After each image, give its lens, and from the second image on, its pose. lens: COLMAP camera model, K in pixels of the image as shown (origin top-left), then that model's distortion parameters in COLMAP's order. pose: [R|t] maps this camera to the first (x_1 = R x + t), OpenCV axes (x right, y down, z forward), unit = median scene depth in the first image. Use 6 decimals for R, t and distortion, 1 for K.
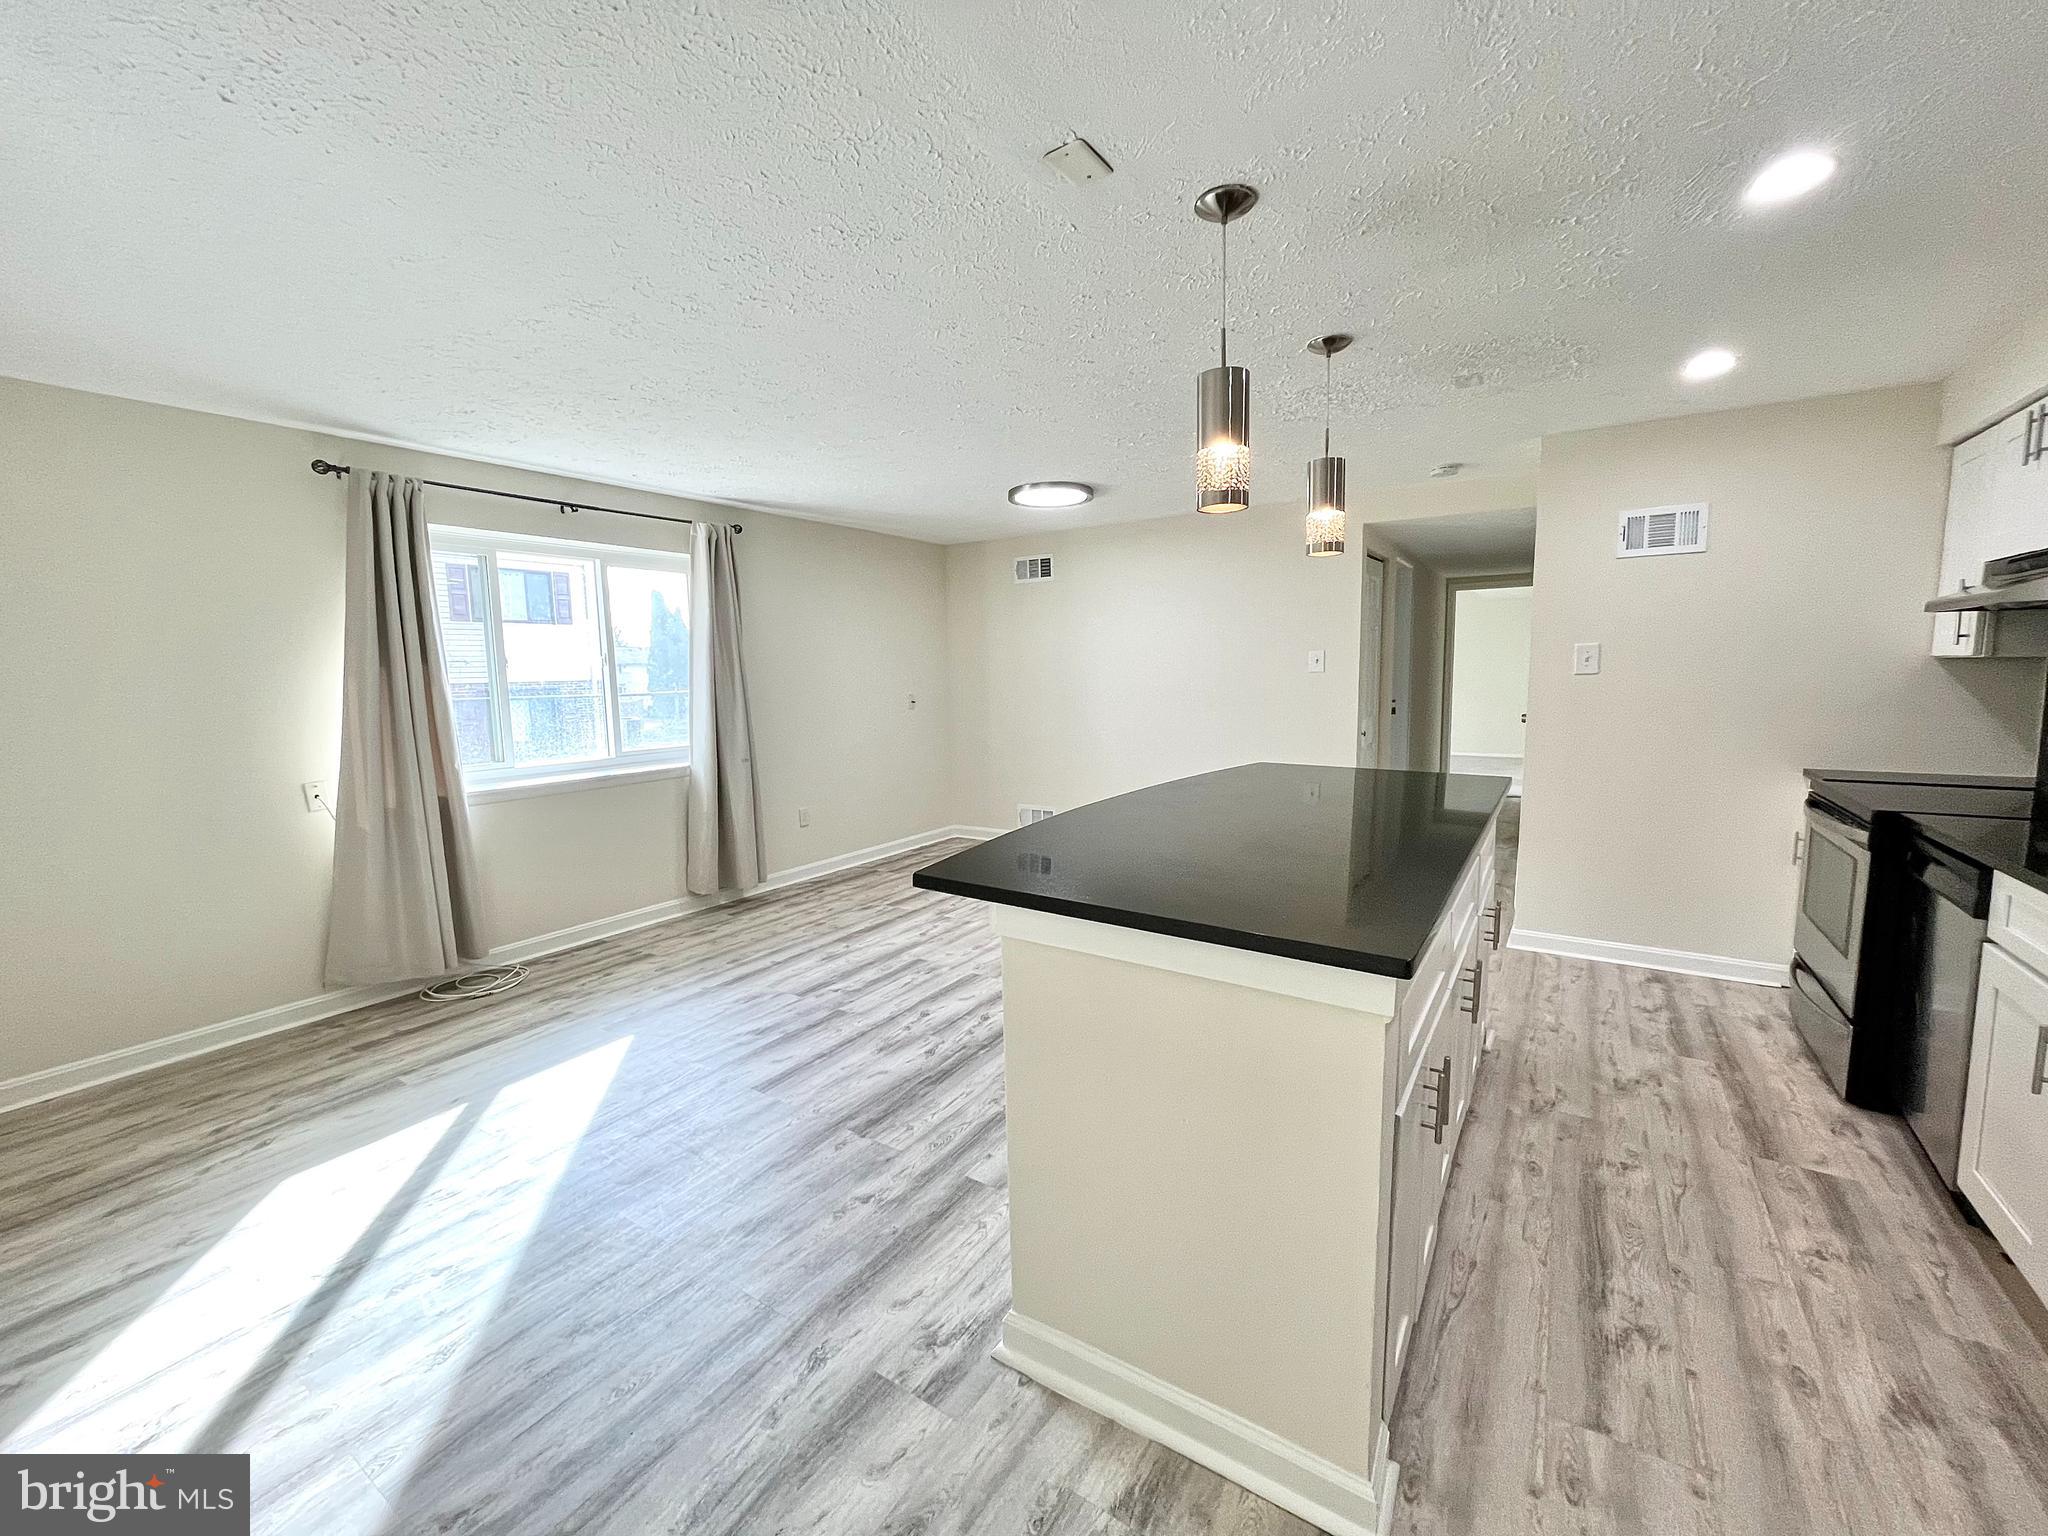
lens RADIAL K [[826.3, 0, 1019.5], [0, 826.3, 766.2], [0, 0, 1]] dist [-0.001746, -0.000036]
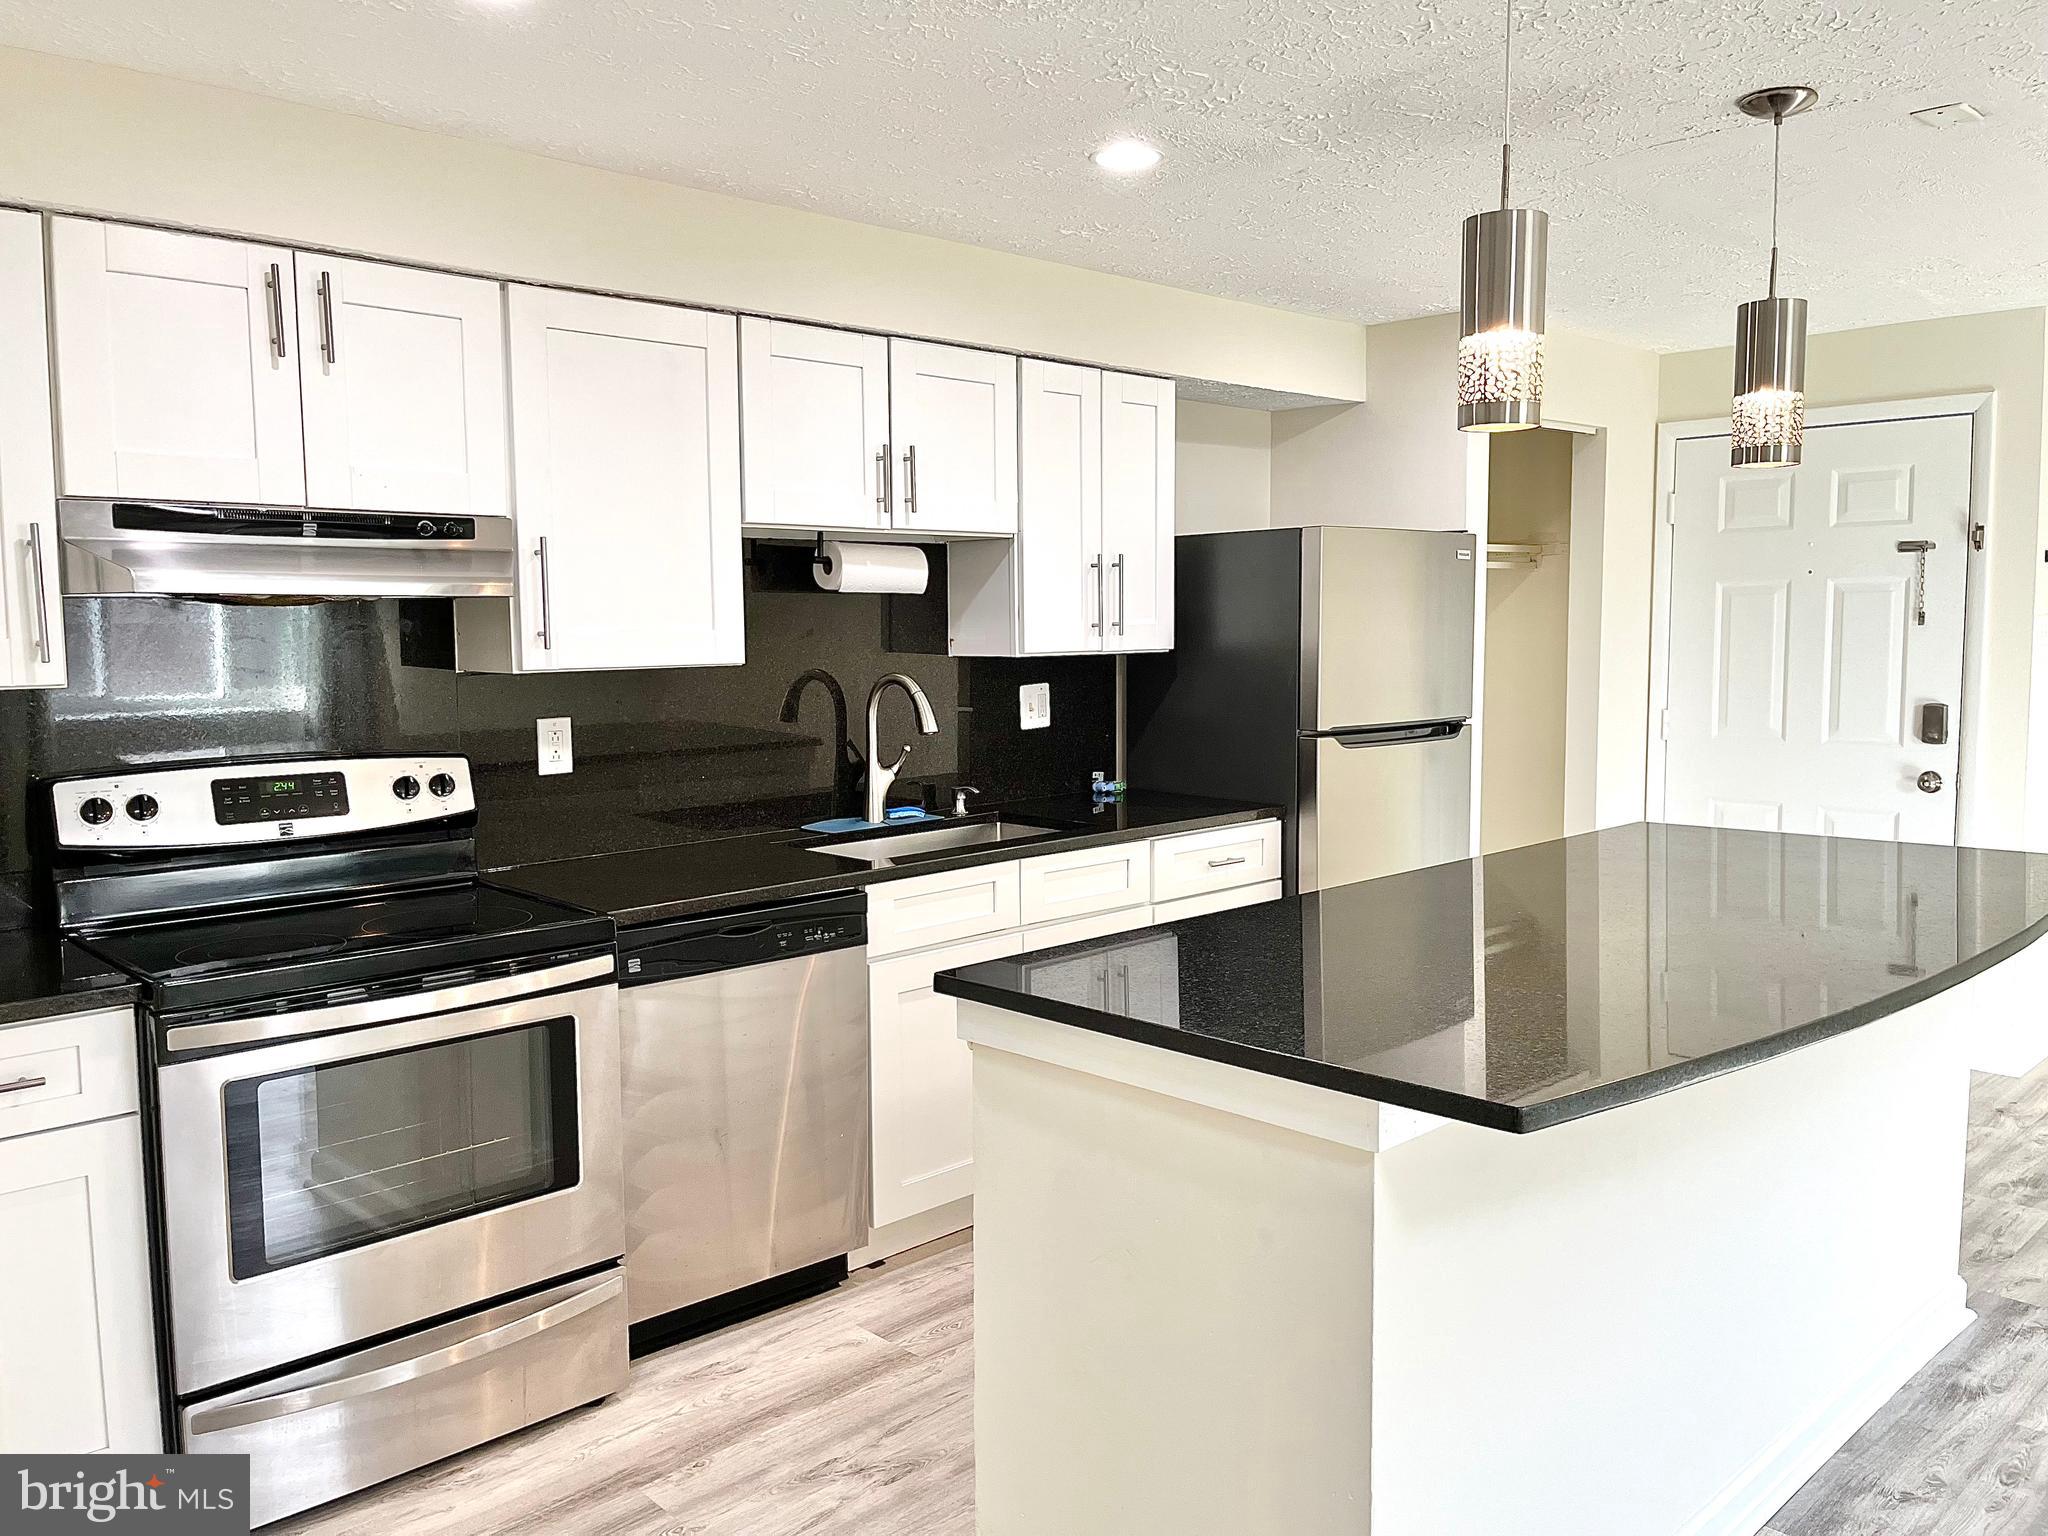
lens RADIAL K [[1552.9, 0, 1018.8], [0, 1552.9, 755.8], [0, 0, 1]] dist [0.079110, -0.105646]
pose [[-0.974766, 0.006379, 0.223138, 0.365457], [0.051386, 0.979159, 0.196485, -0.221457], [-0.217234, 0.202993, -0.954779, 1.591220]]
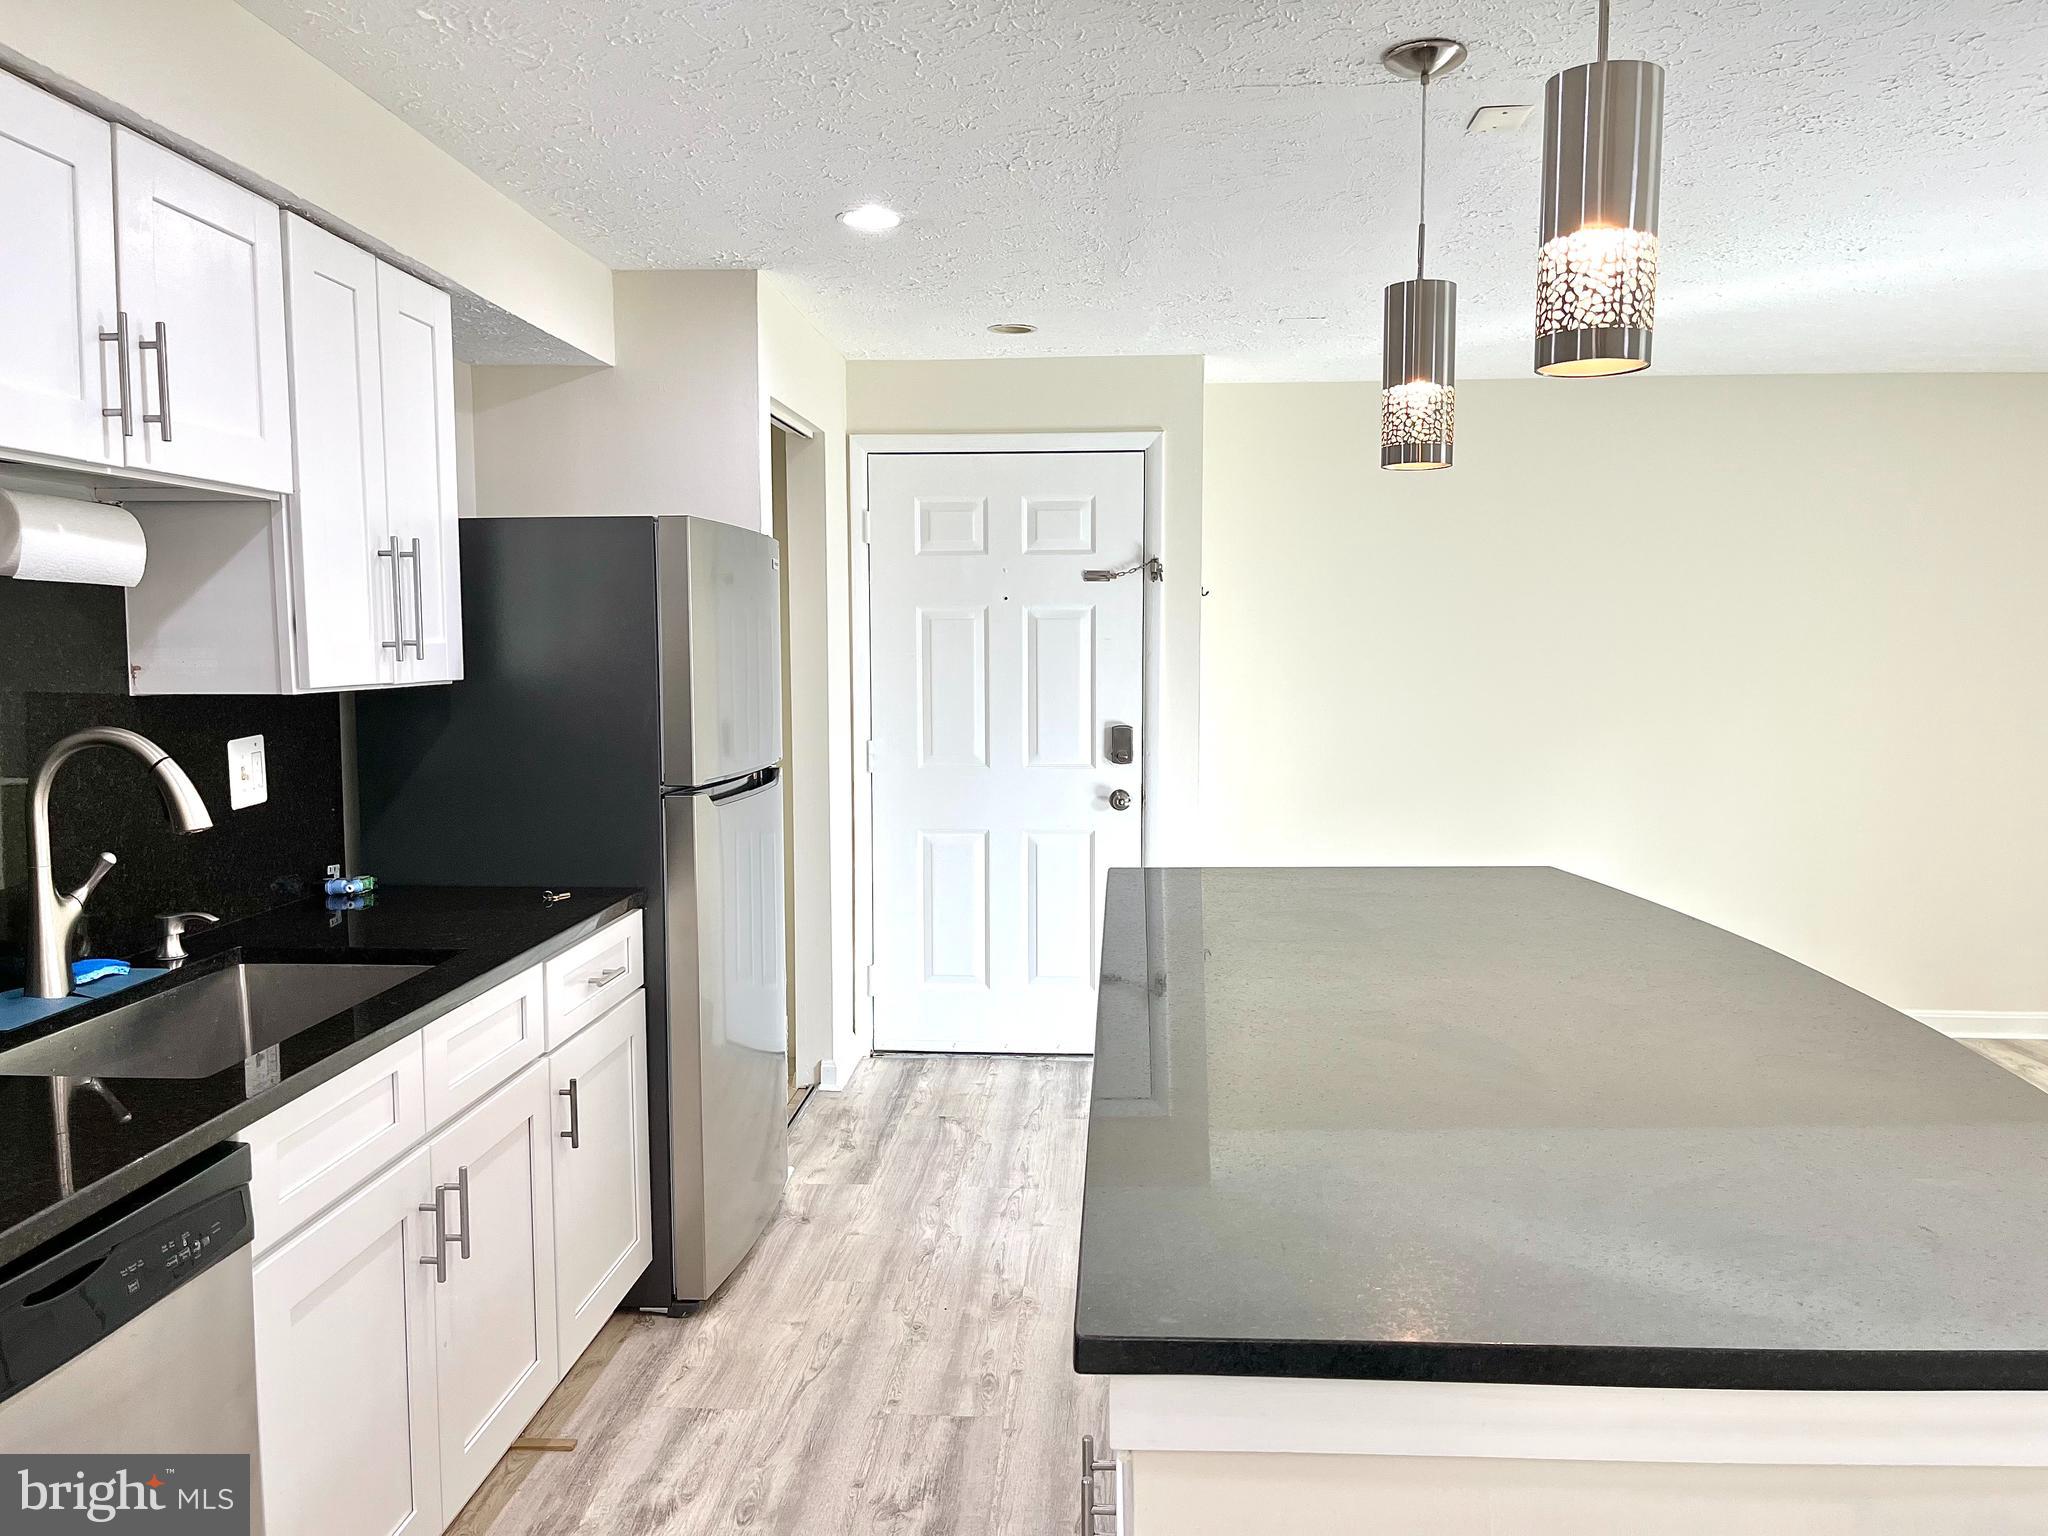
lens RADIAL K [[1550.7, 0, 1020.1], [0, 1550.7, 777.7], [0, 0, 1]] dist [0.067384, -0.101640]
pose [[-0.867431, 0.065399, -0.493241, 0.737067], [-0.037702, 0.979835, 0.196220, -0.177479], [0.496128, 0.188804, -0.847473, 1.209209]]
